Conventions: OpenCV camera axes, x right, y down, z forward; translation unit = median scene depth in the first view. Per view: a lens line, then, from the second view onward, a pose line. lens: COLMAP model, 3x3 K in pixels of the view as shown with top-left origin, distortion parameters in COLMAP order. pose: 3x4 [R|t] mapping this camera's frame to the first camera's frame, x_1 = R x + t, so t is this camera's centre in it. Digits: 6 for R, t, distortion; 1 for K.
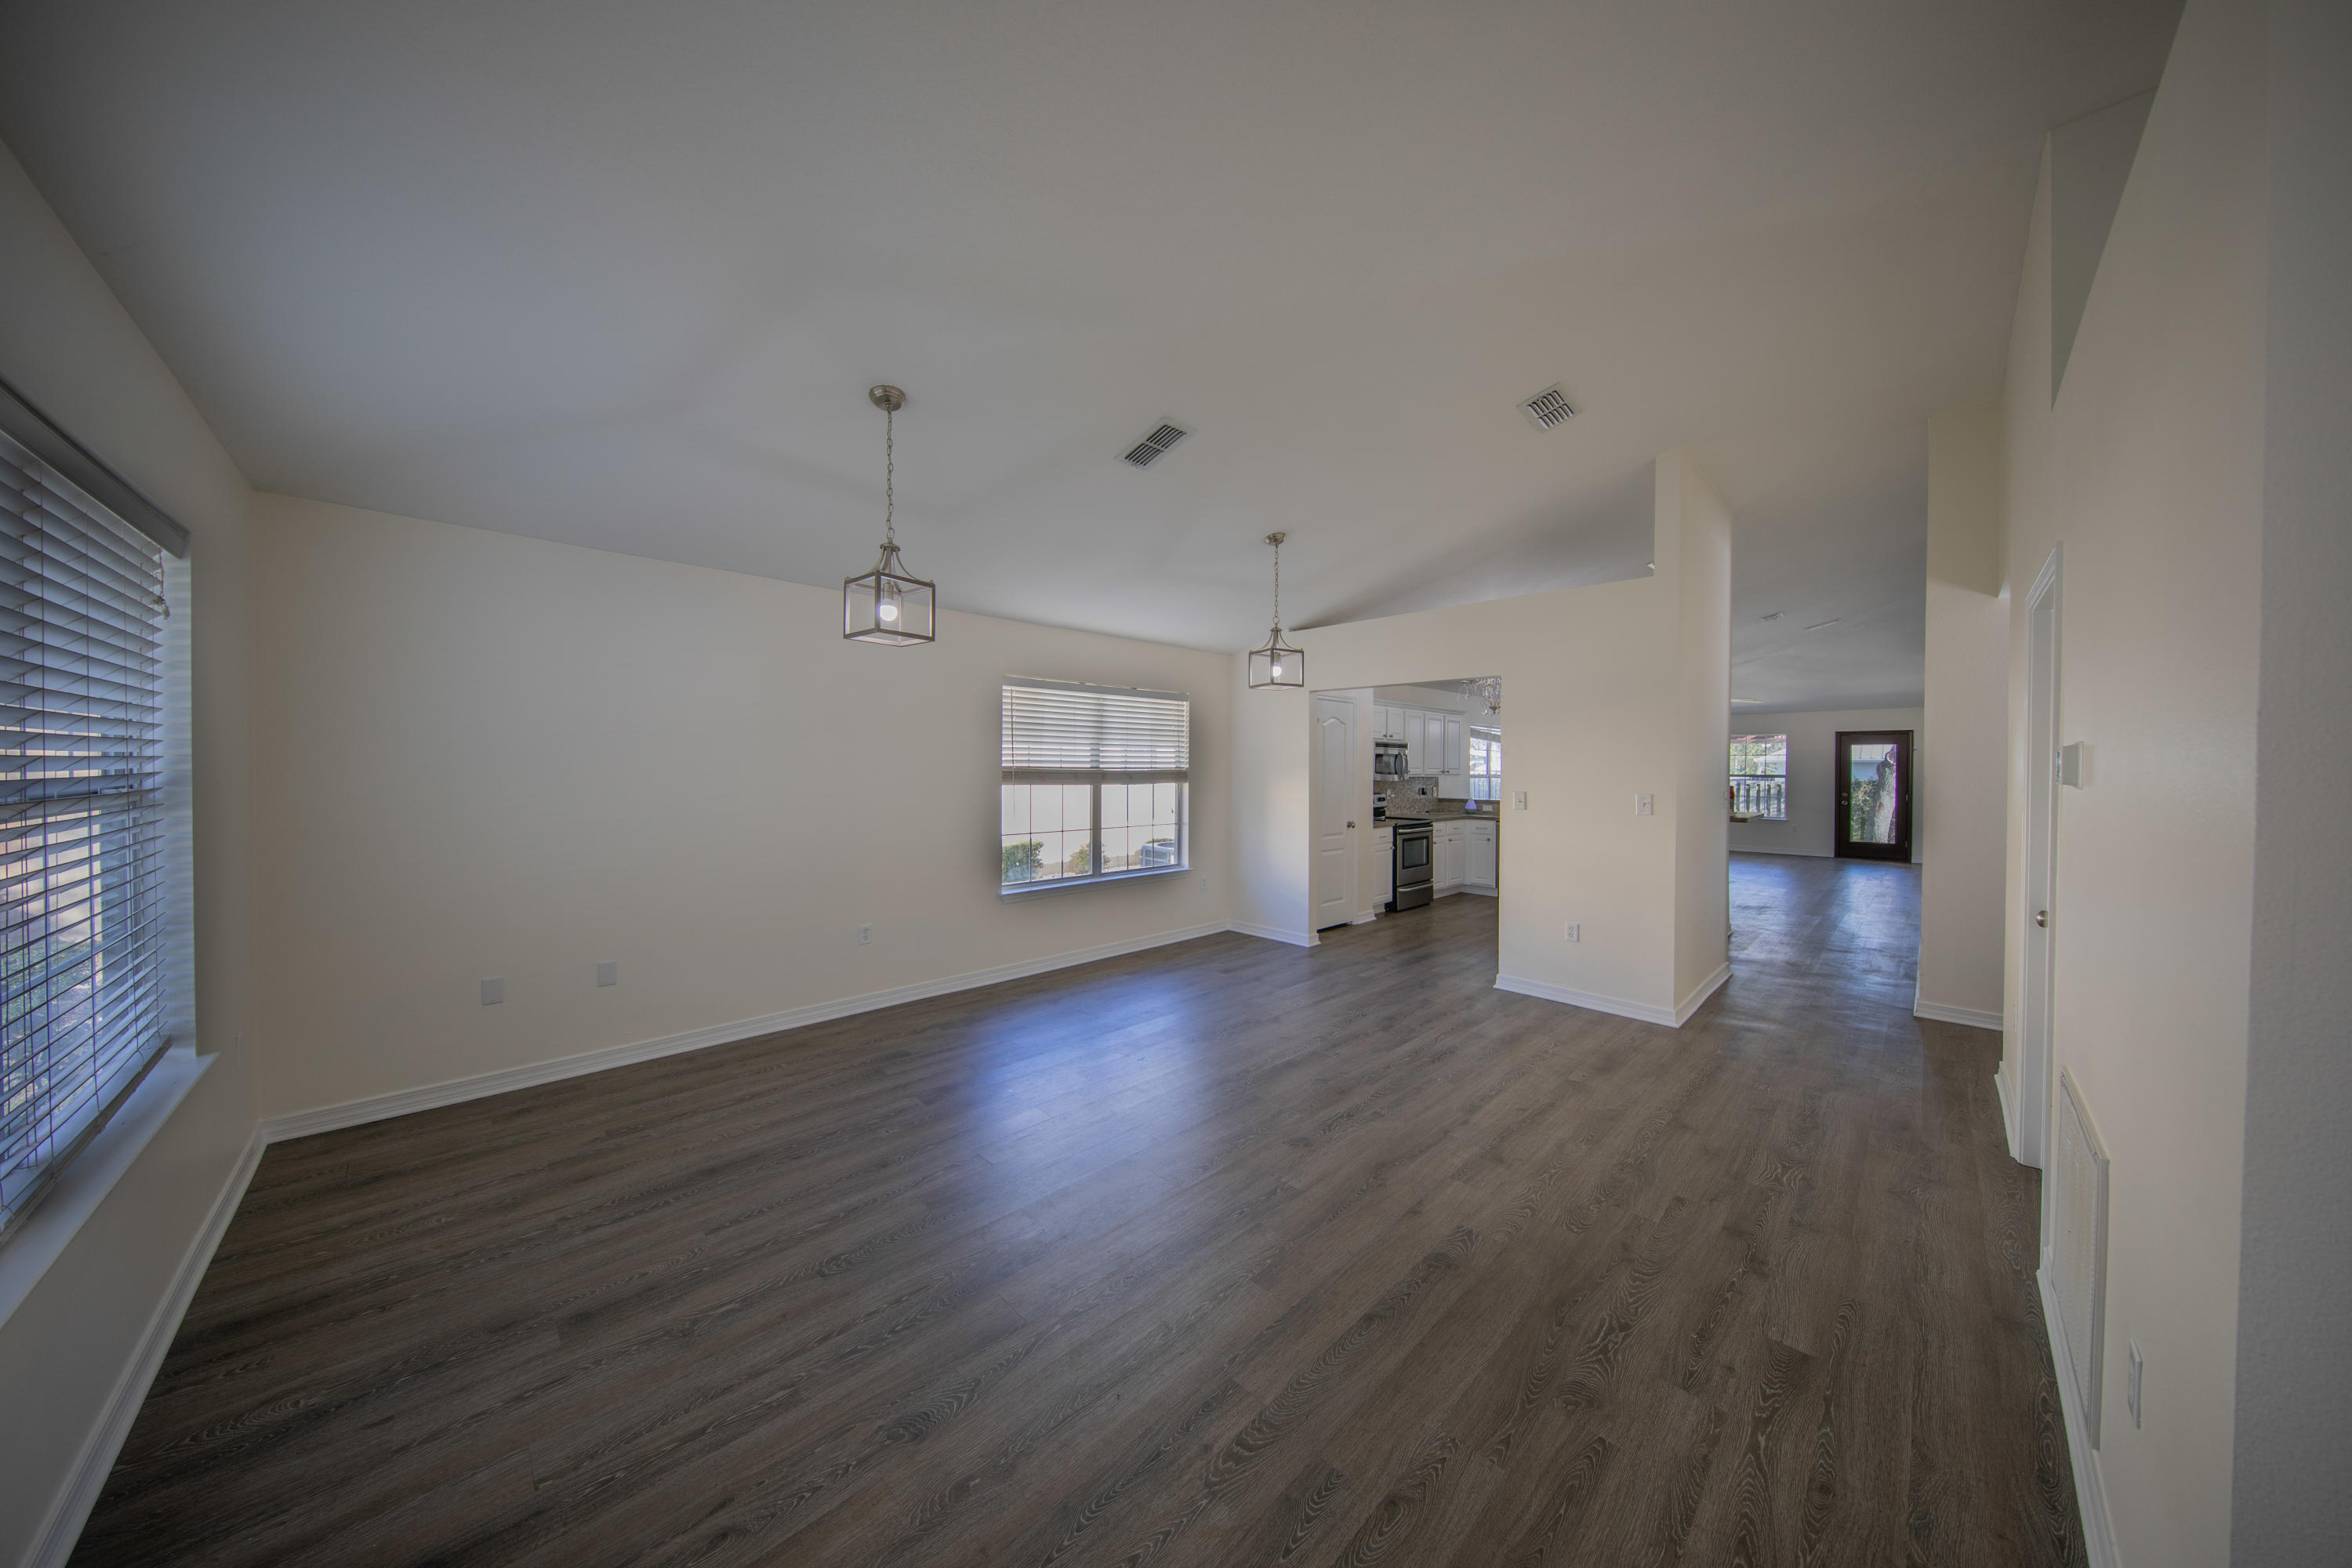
lens RADIAL K [[741.4, 0, 1123.0], [0, 741.4, 776.4], [0, 0, 1]] dist [-0.018846, -0.000061]
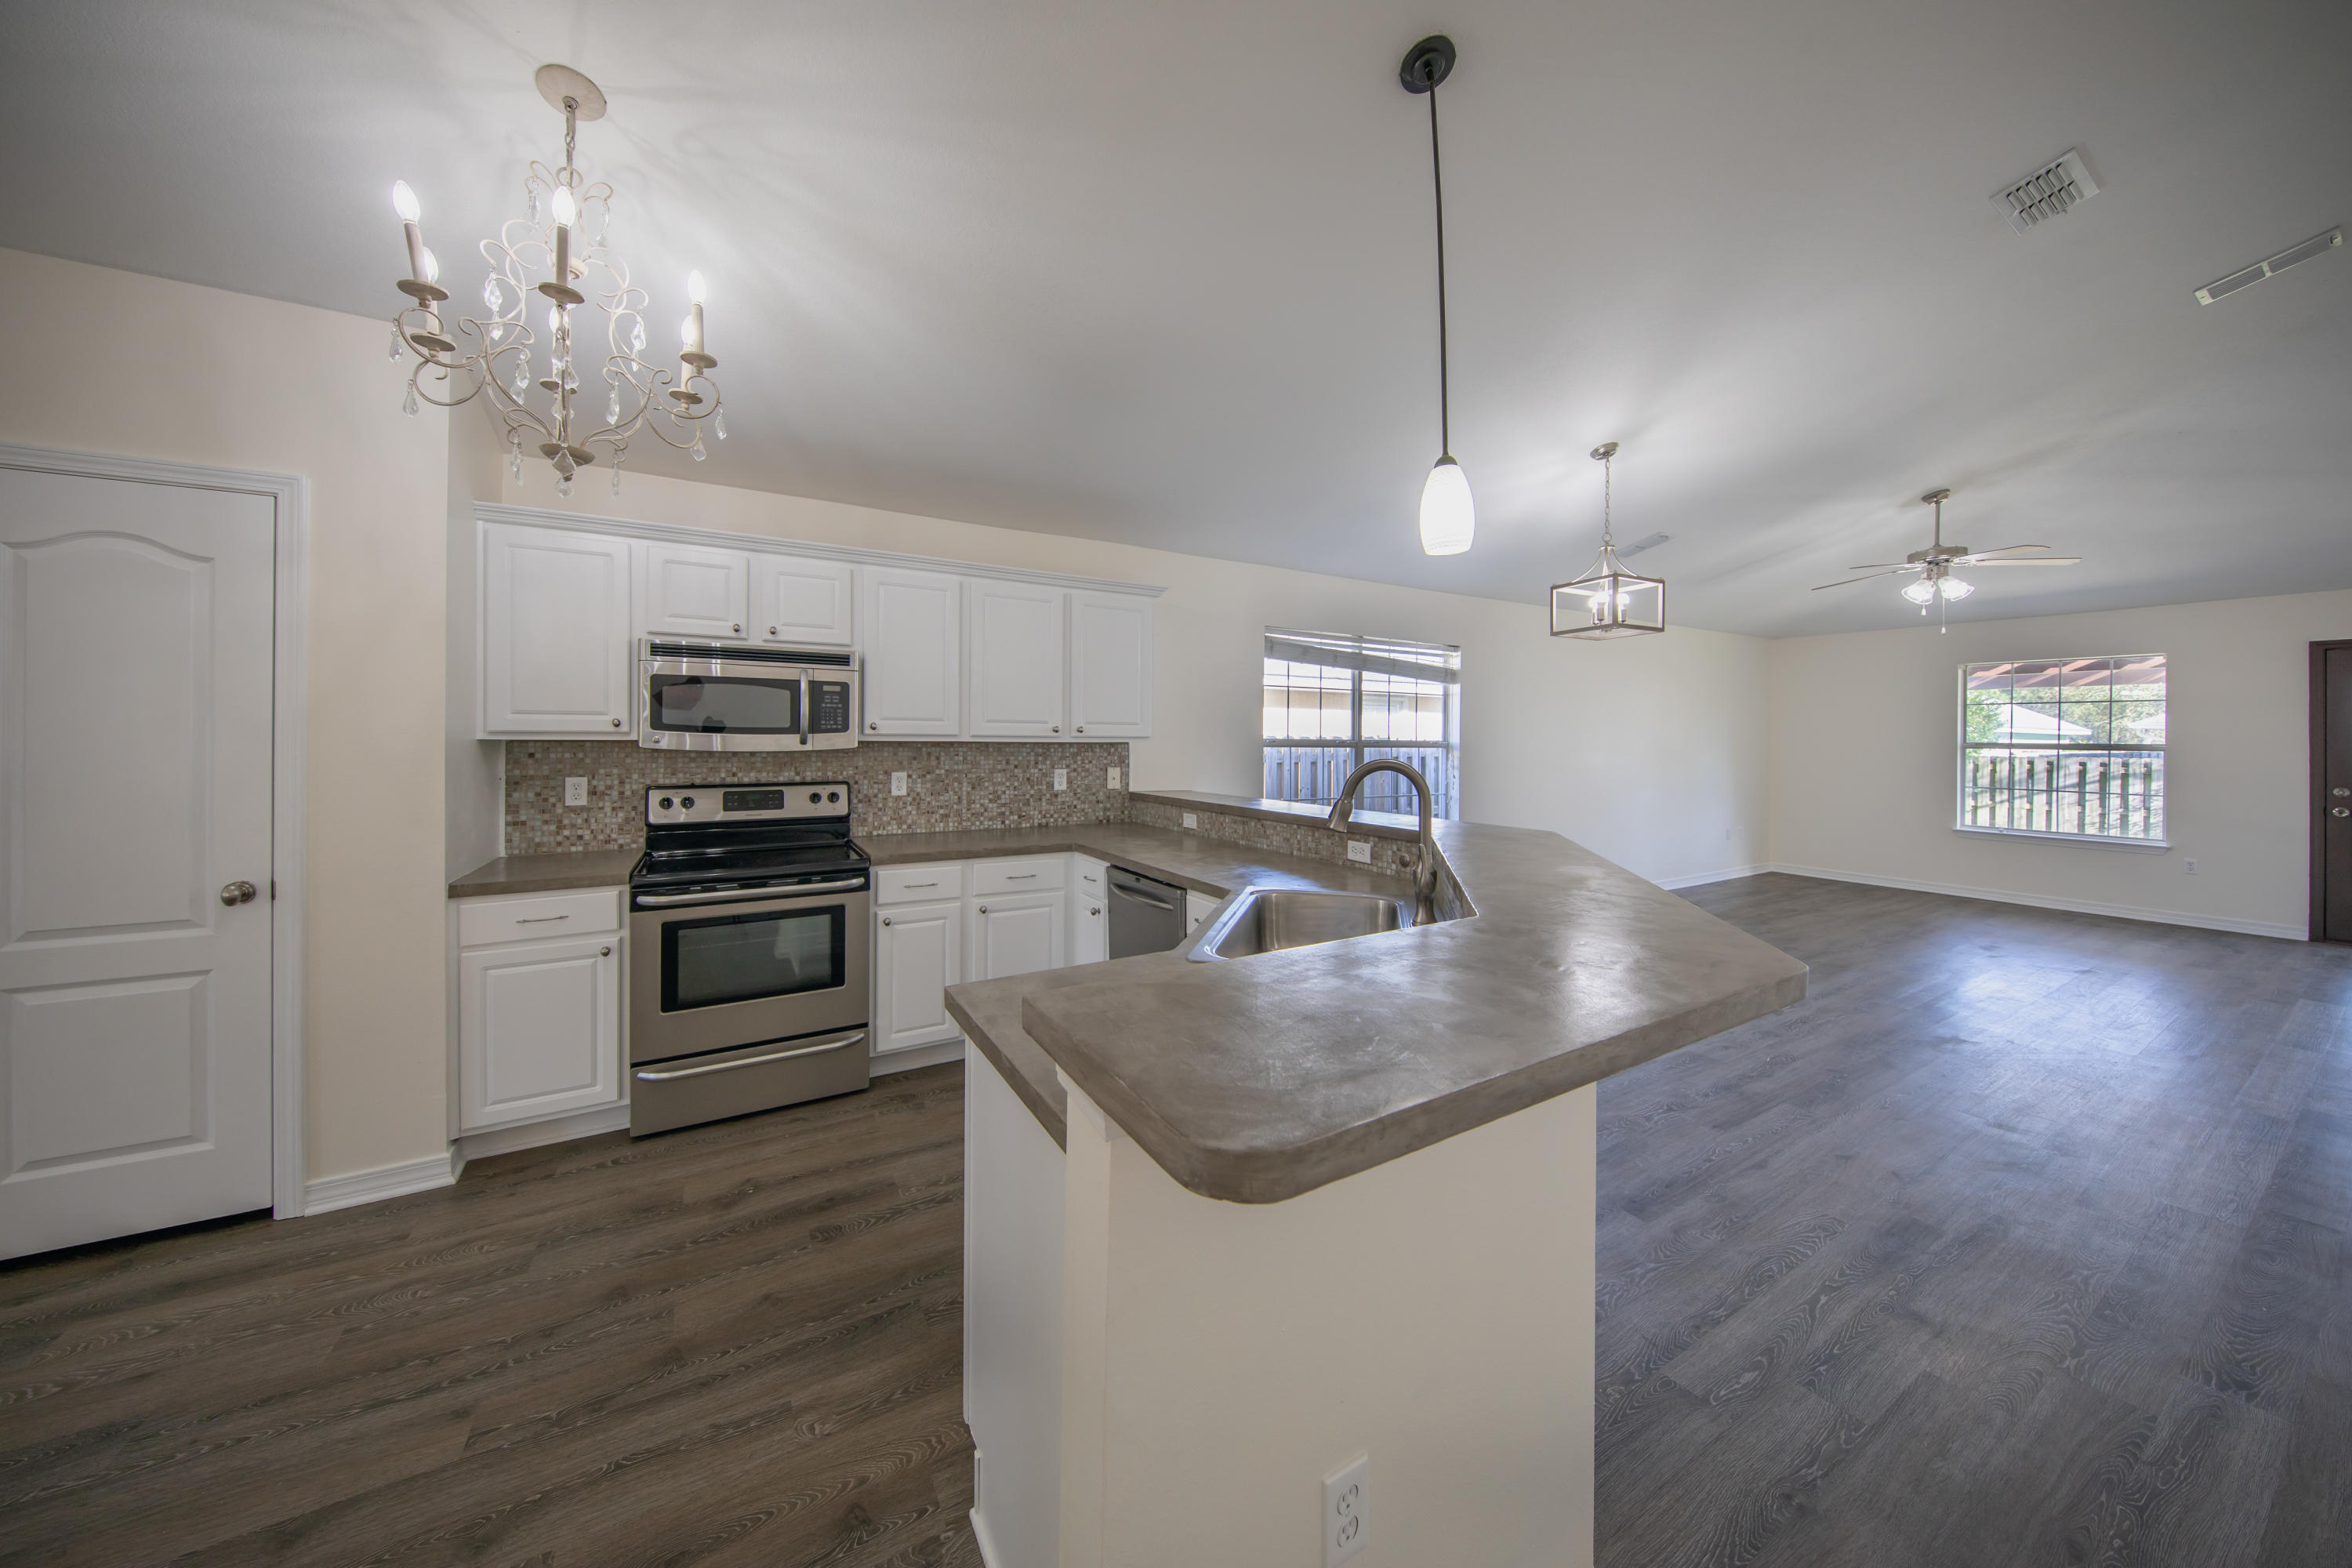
lens RADIAL K [[765.2, 0, 1169.9], [0, 765.2, 743.3], [0, 0, 1]] dist [-0.013891, -0.000198]
pose [[0.977696, 0.000013, -0.210025, 1.712795], [-0.002727, 0.999916, -0.012637, 0.018144], [0.210007, 0.012928, 0.977614, 1.796768]]
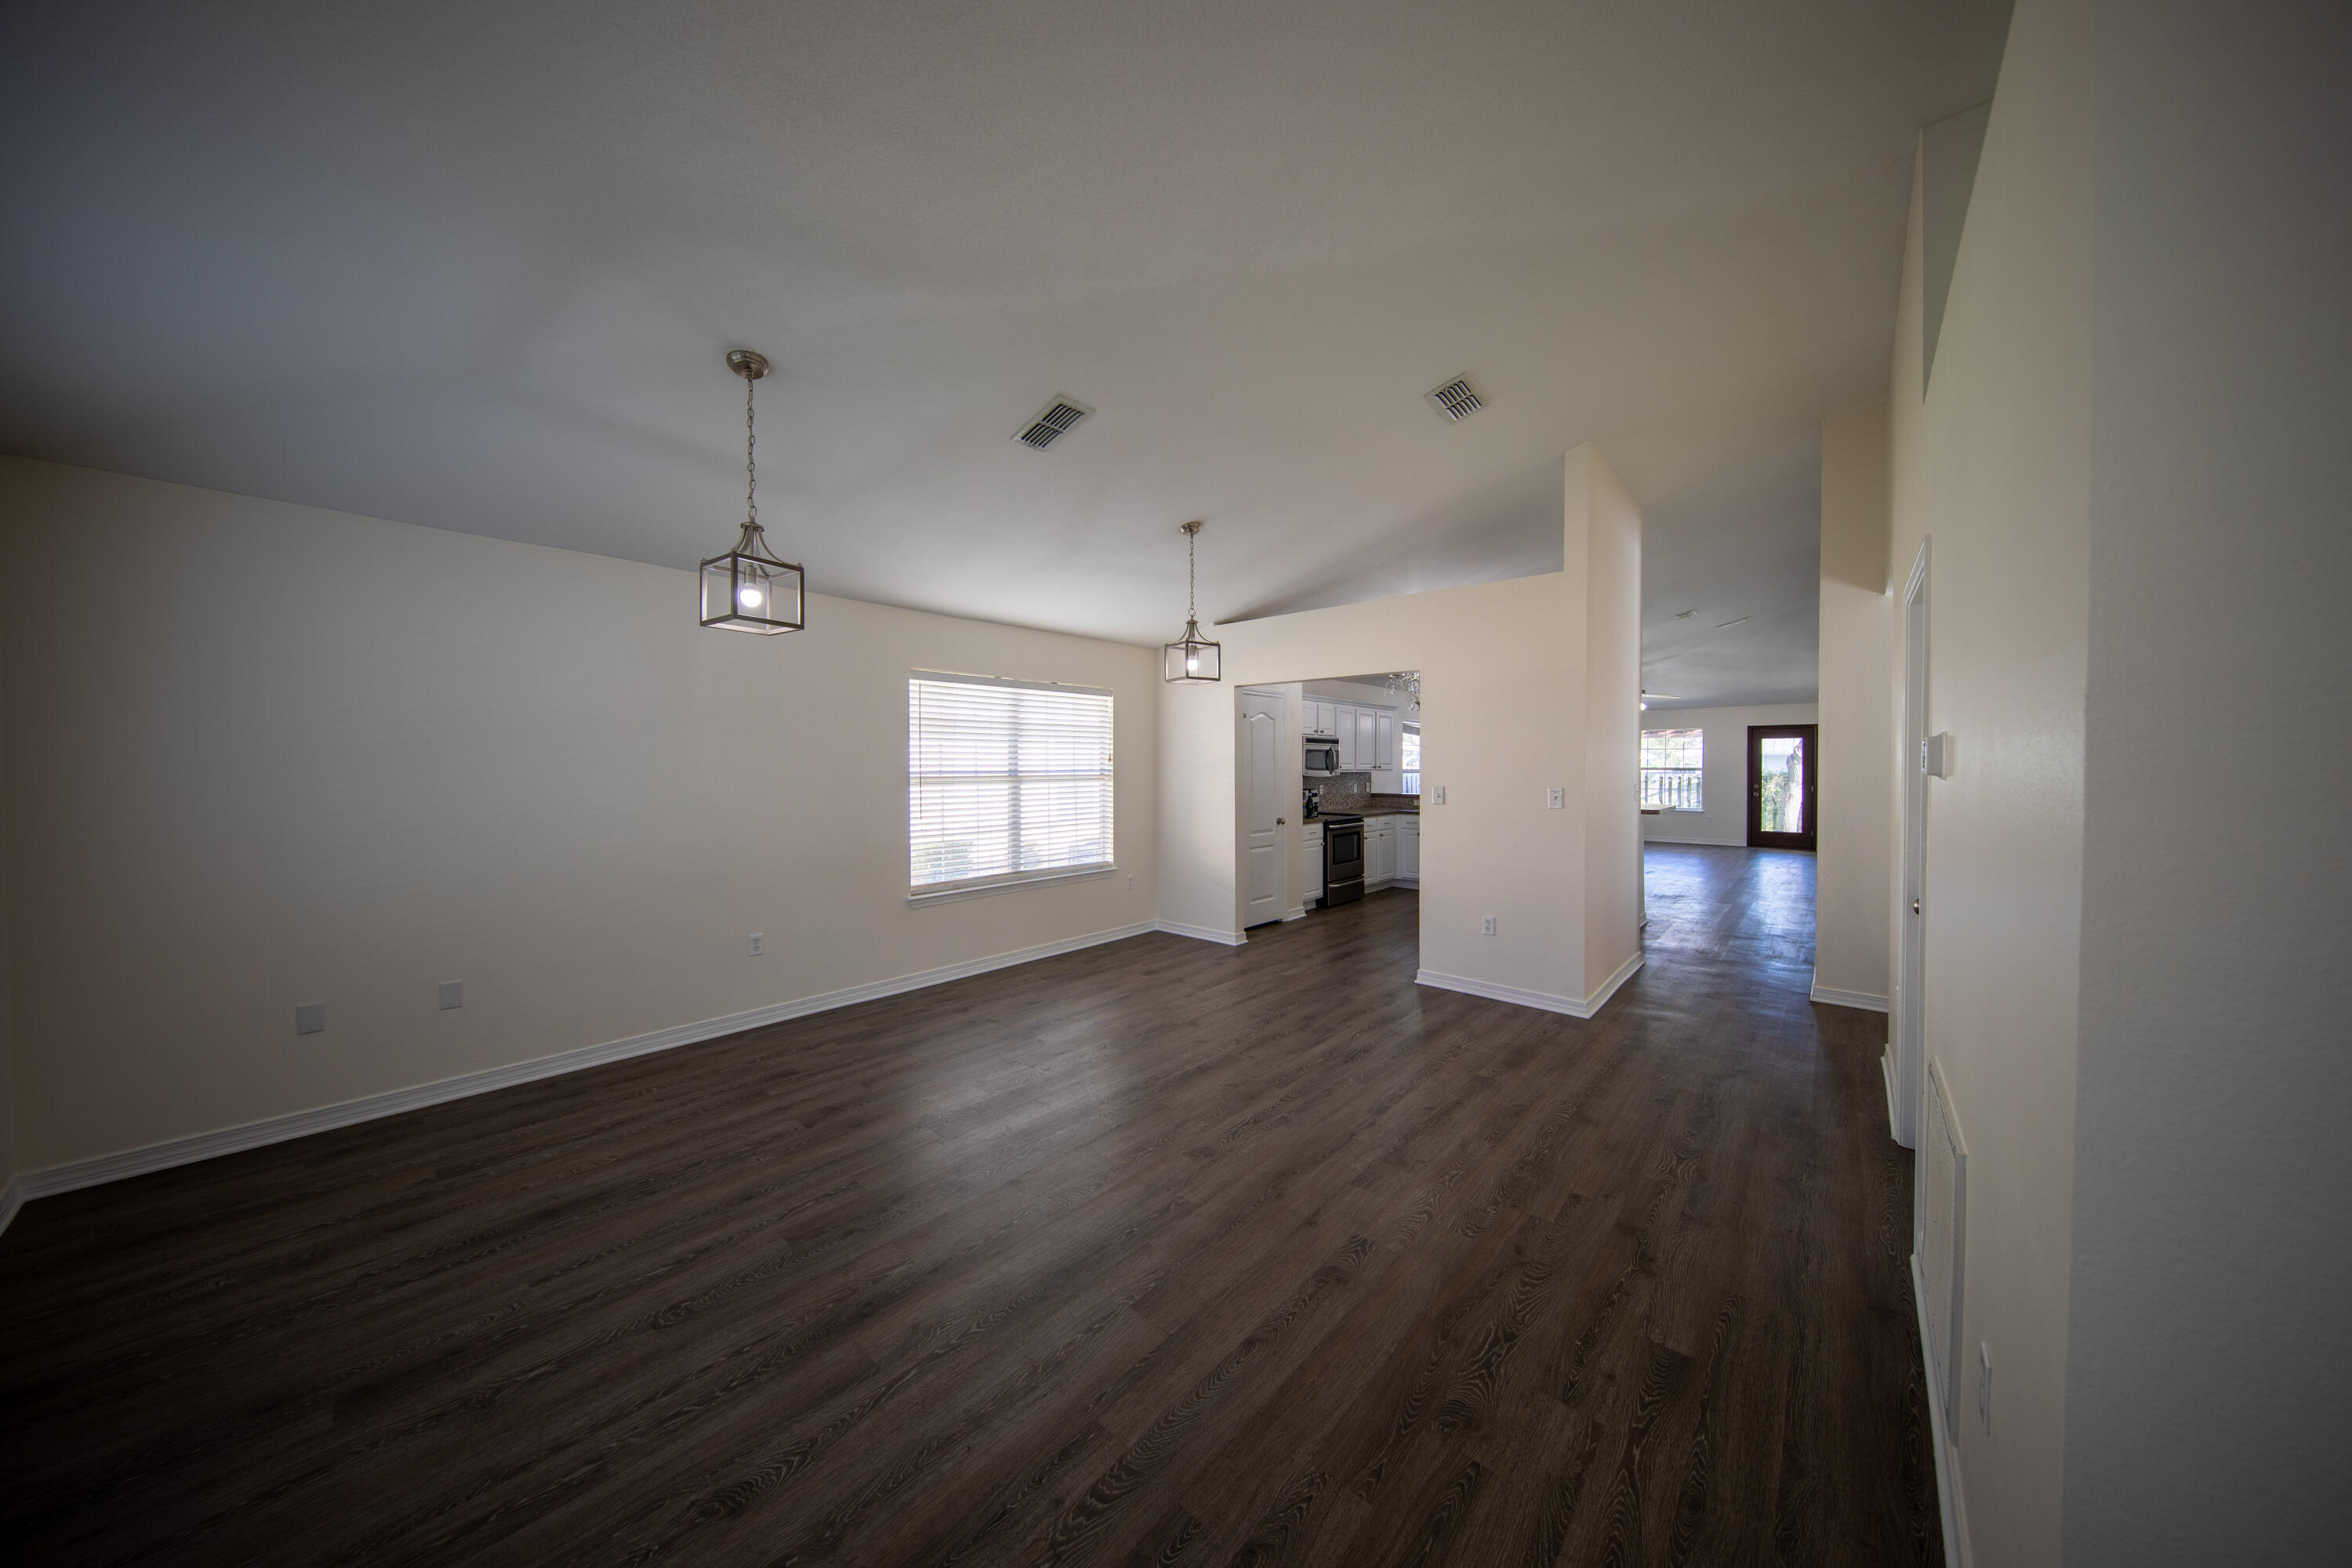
lens RADIAL K [[746.0, 0, 1130.4], [0, 746.0, 777.1], [0, 0, 1]] dist [-0.018794, -0.000042]
pose [[0.997398, -0.007316, 0.071716, 0.086720], [0.006990, 0.999964, 0.004804, 0.000572], [-0.071748, -0.004290, 0.997414, 0.044263]]
